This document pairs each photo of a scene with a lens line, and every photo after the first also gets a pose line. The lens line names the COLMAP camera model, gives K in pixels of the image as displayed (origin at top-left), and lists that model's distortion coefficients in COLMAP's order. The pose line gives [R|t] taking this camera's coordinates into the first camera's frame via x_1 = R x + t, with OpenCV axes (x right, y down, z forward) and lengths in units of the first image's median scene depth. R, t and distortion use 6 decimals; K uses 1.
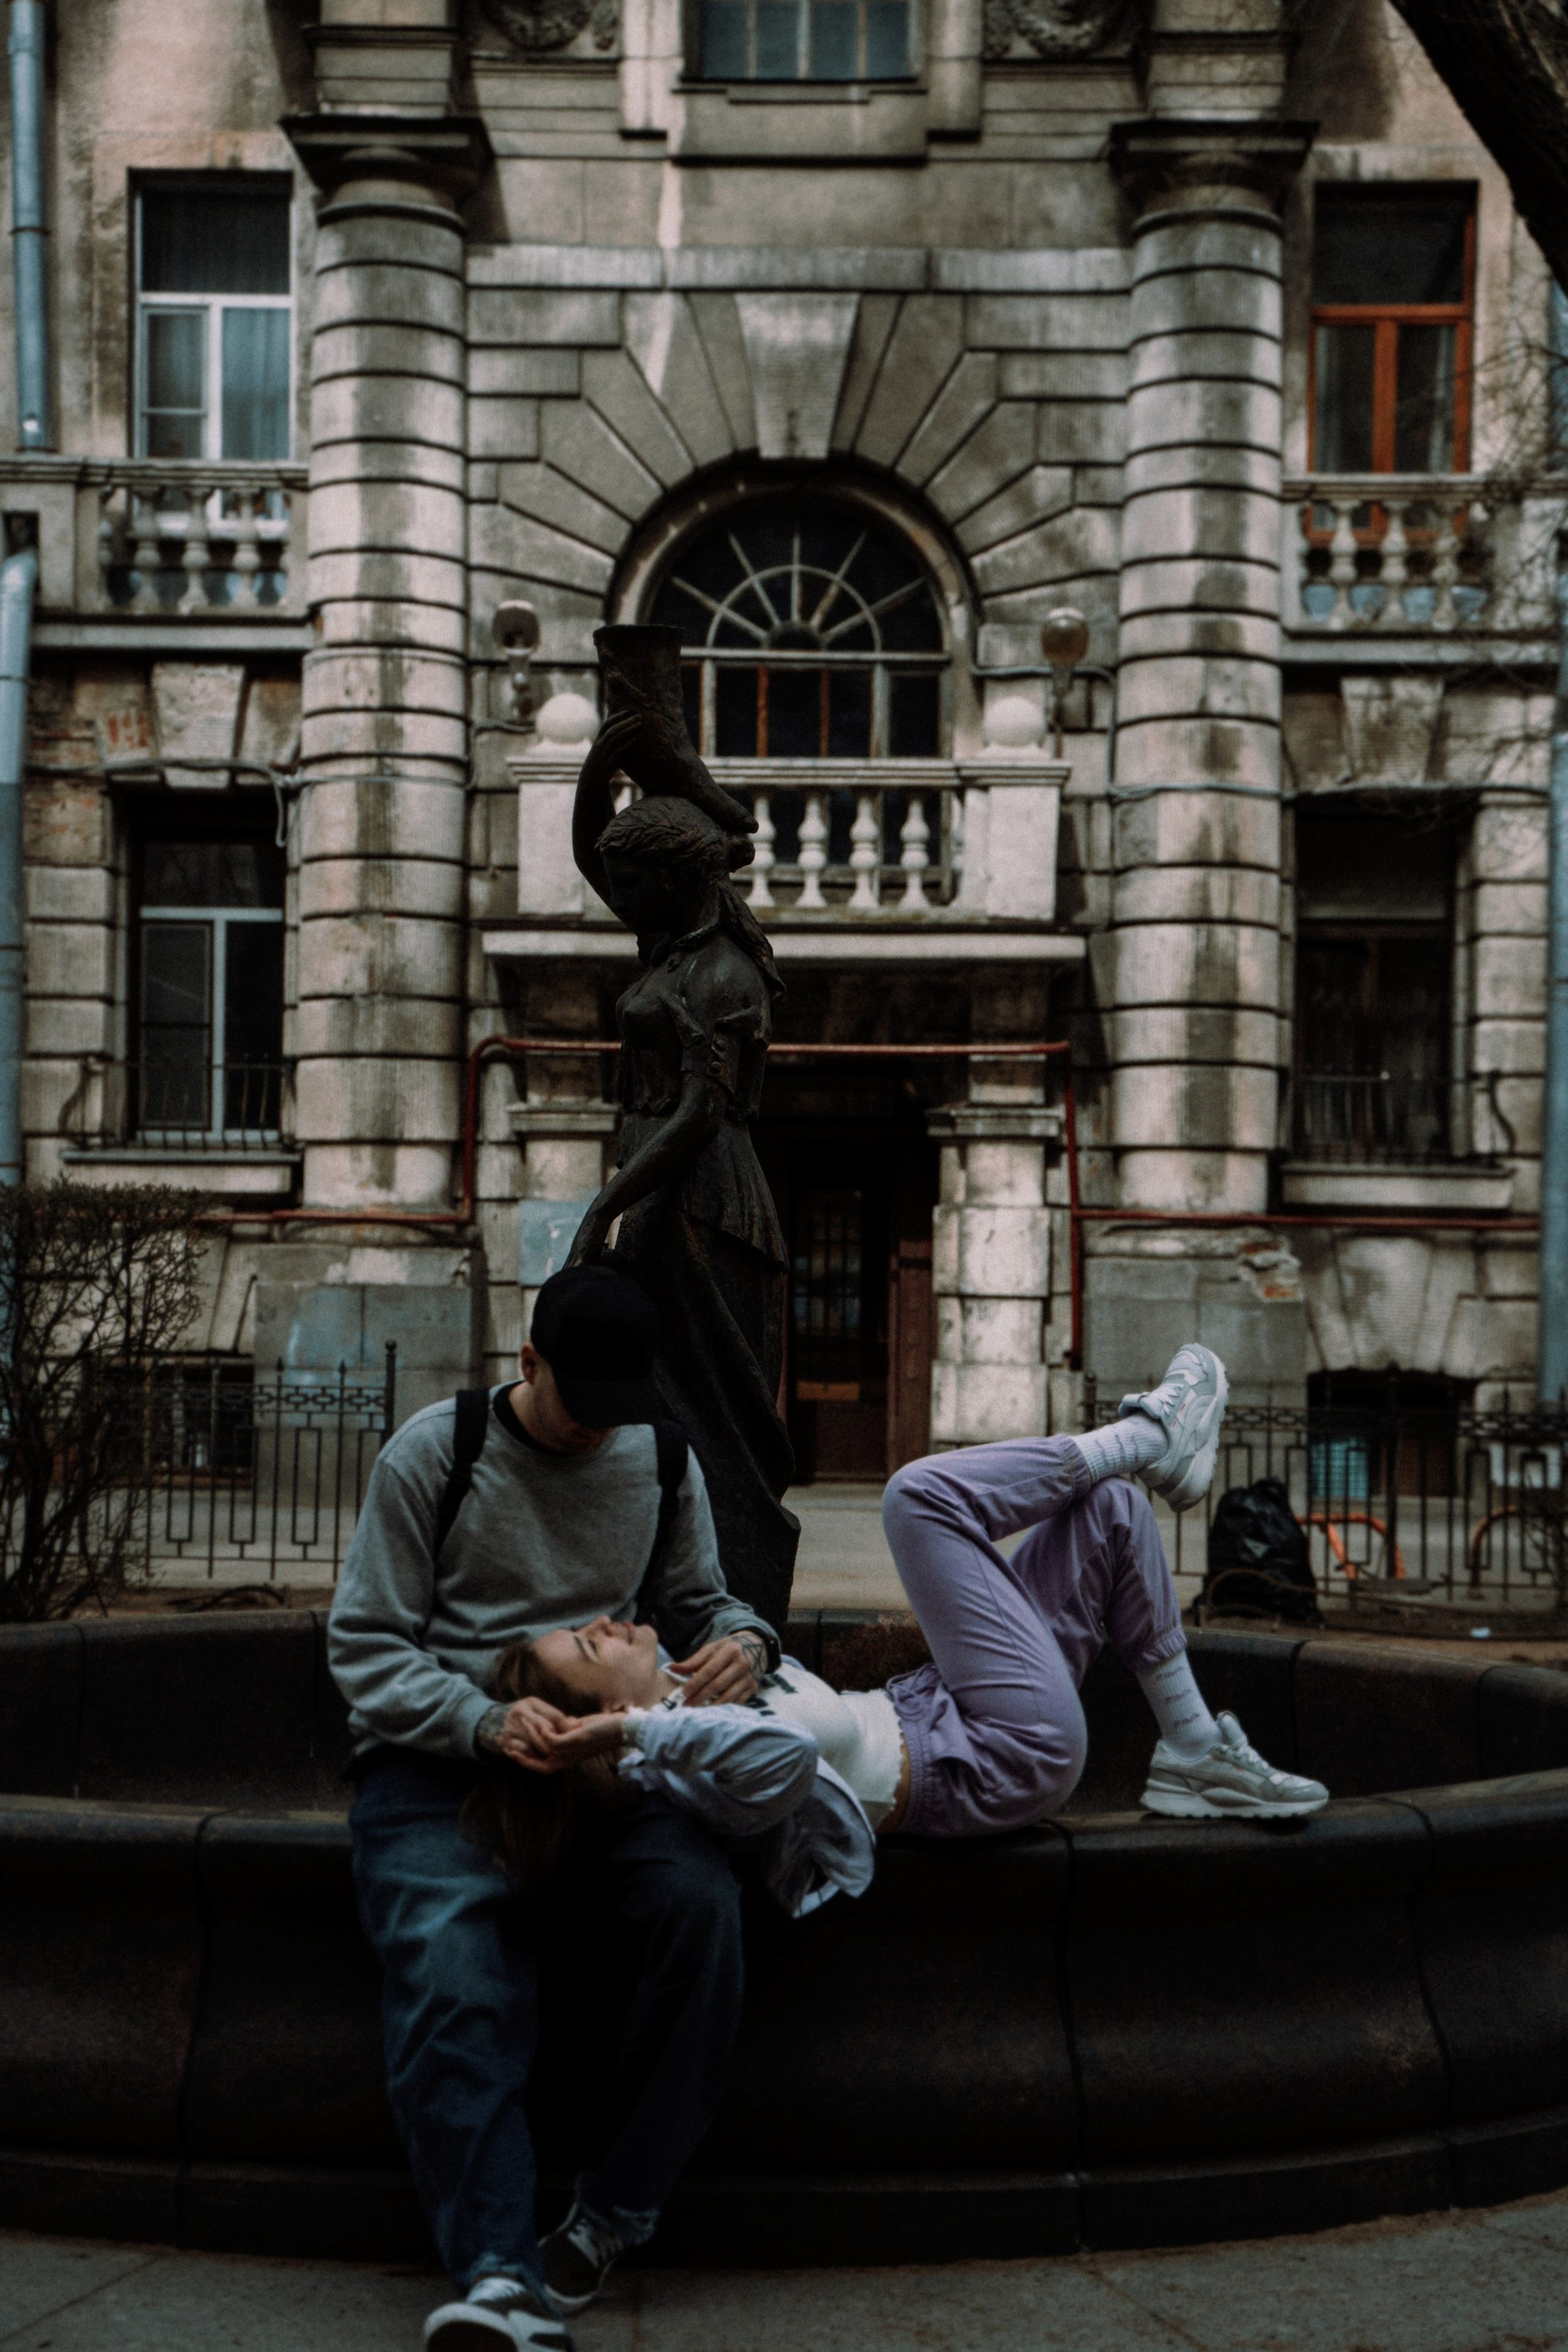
lens RADIAL K [[4110.3, 0, 784.0], [0, 4110.3, 1176.0], [0, 0, 1]] dist [0.011872, 0.027507]
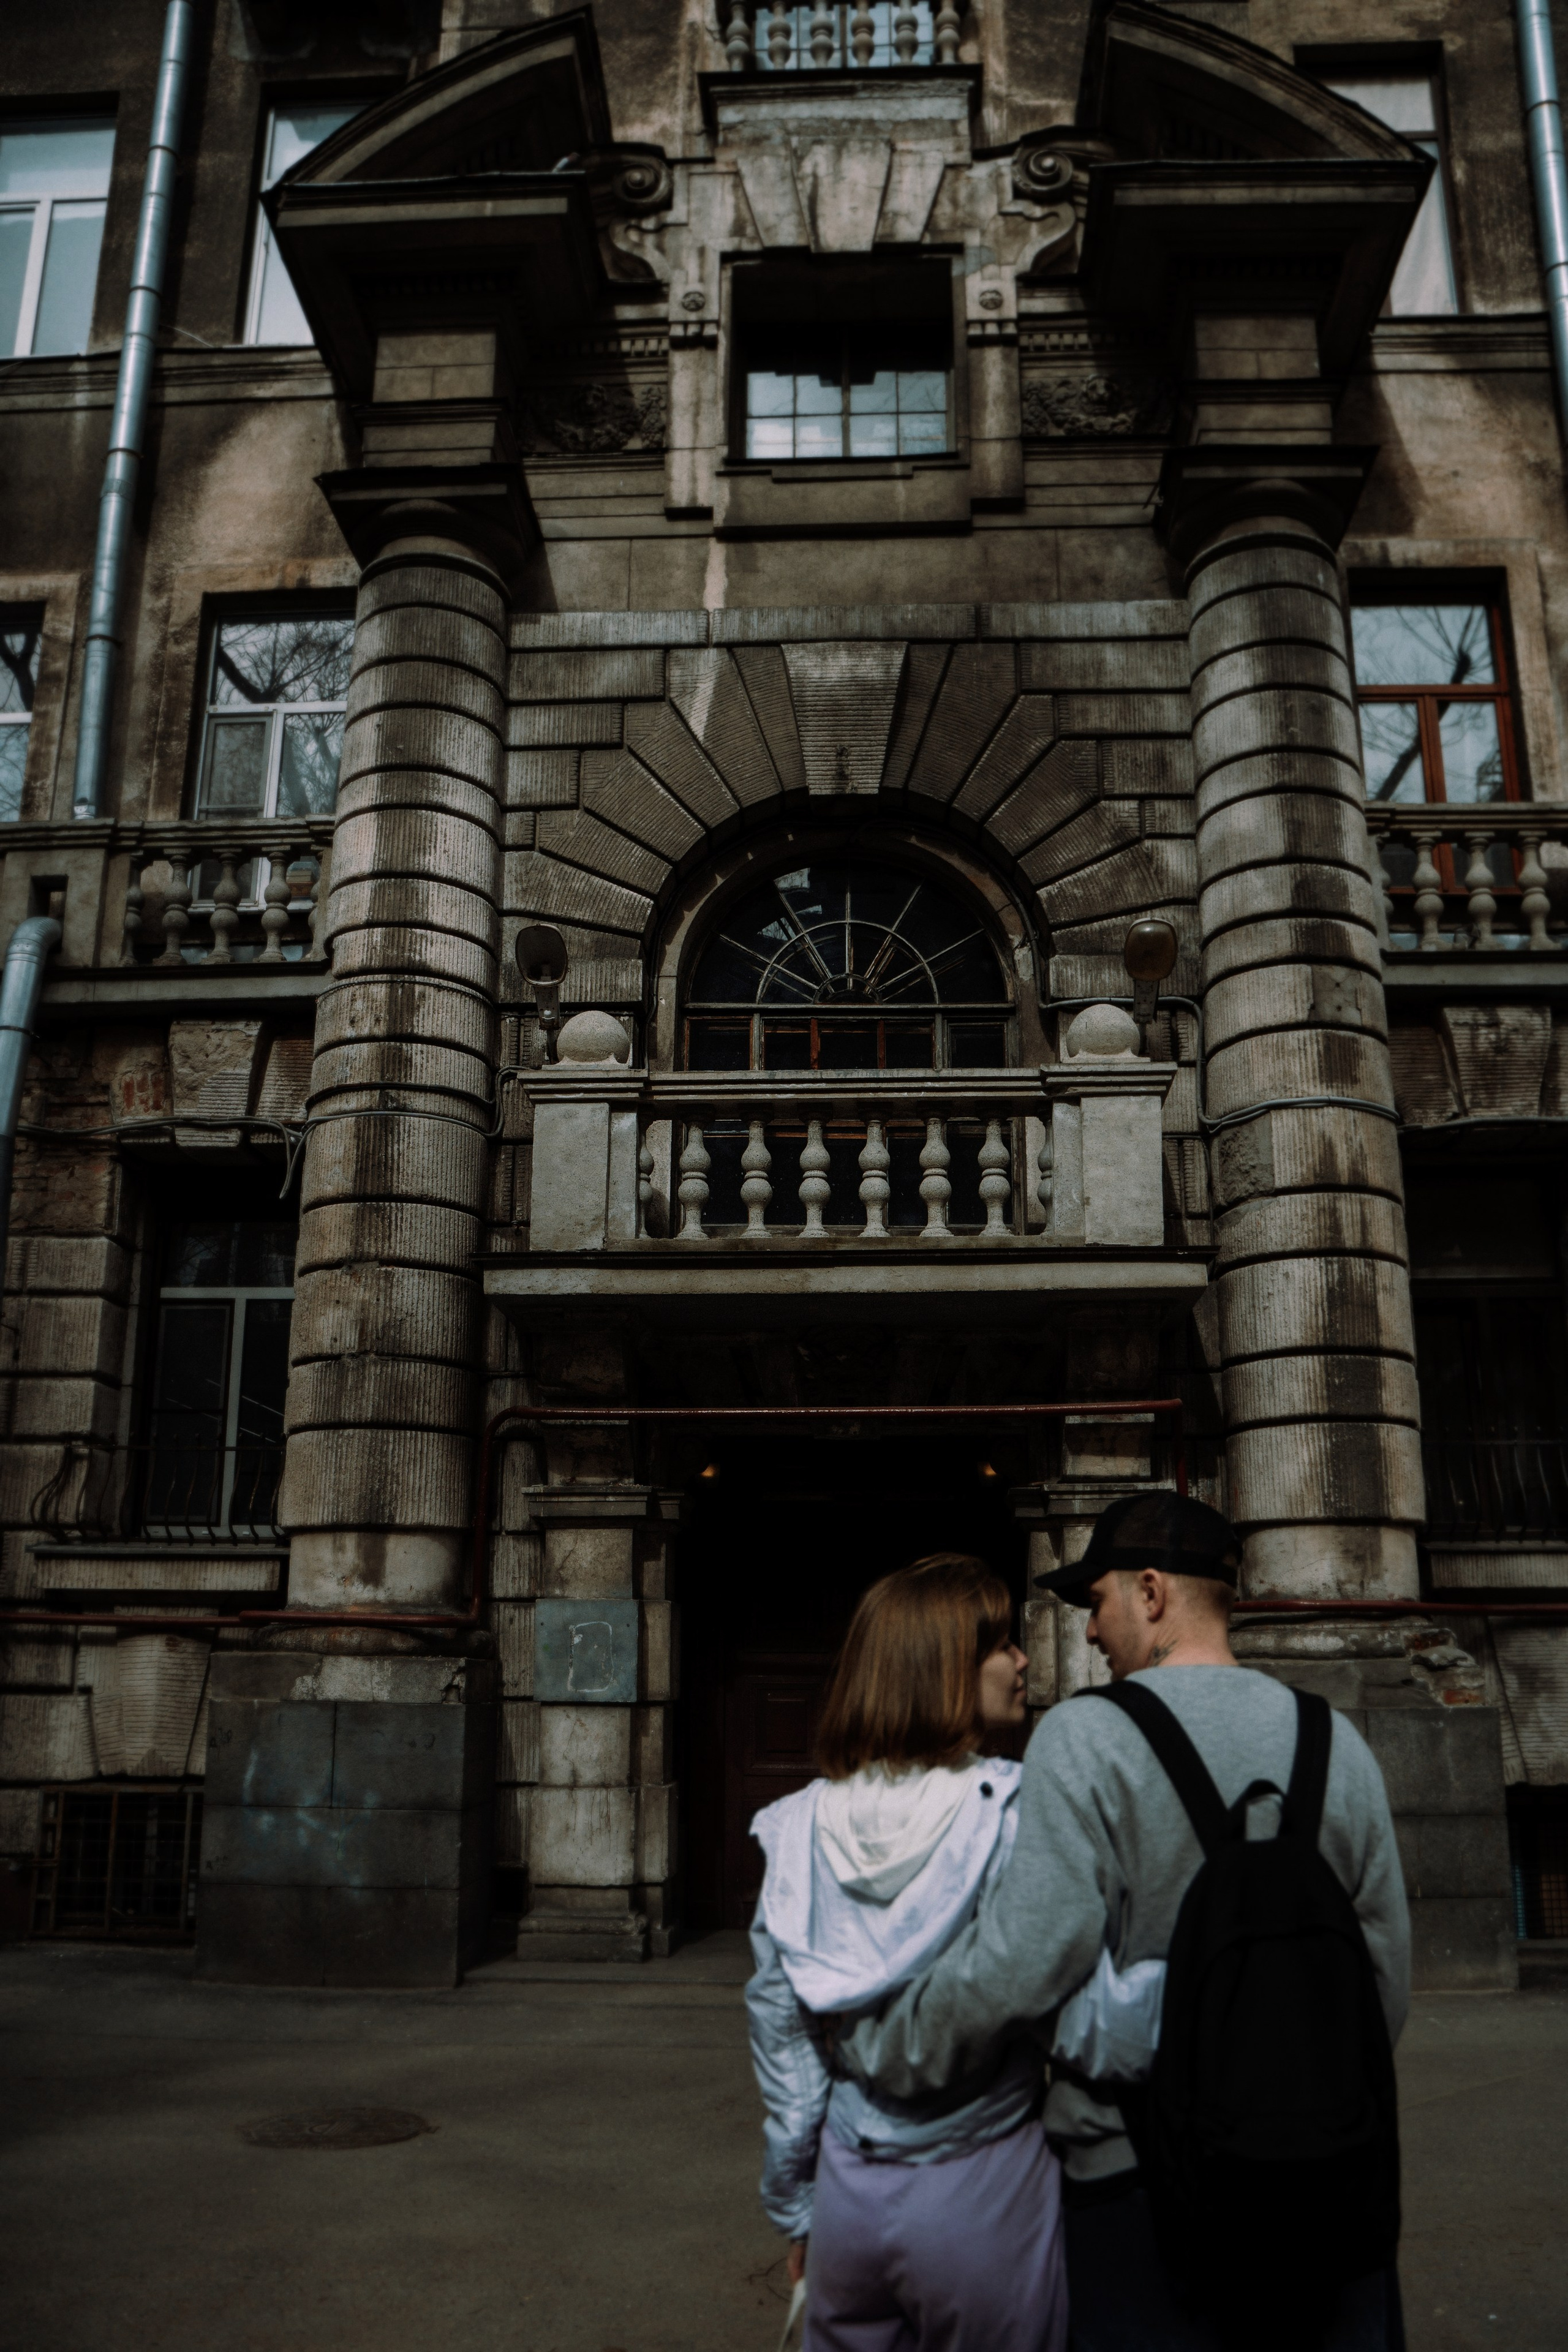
lens RADIAL K [[1905.8, 0, 784.0], [0, 1905.8, 1176.0], [0, 0, 1]] dist [-0.121207, 0.084290]
pose [[0.999466, -0.017247, -0.027769, -0.000891], [0.010354, 0.972771, -0.231538, 0.011738], [0.031006, 0.231126, 0.972430, 0.596313]]
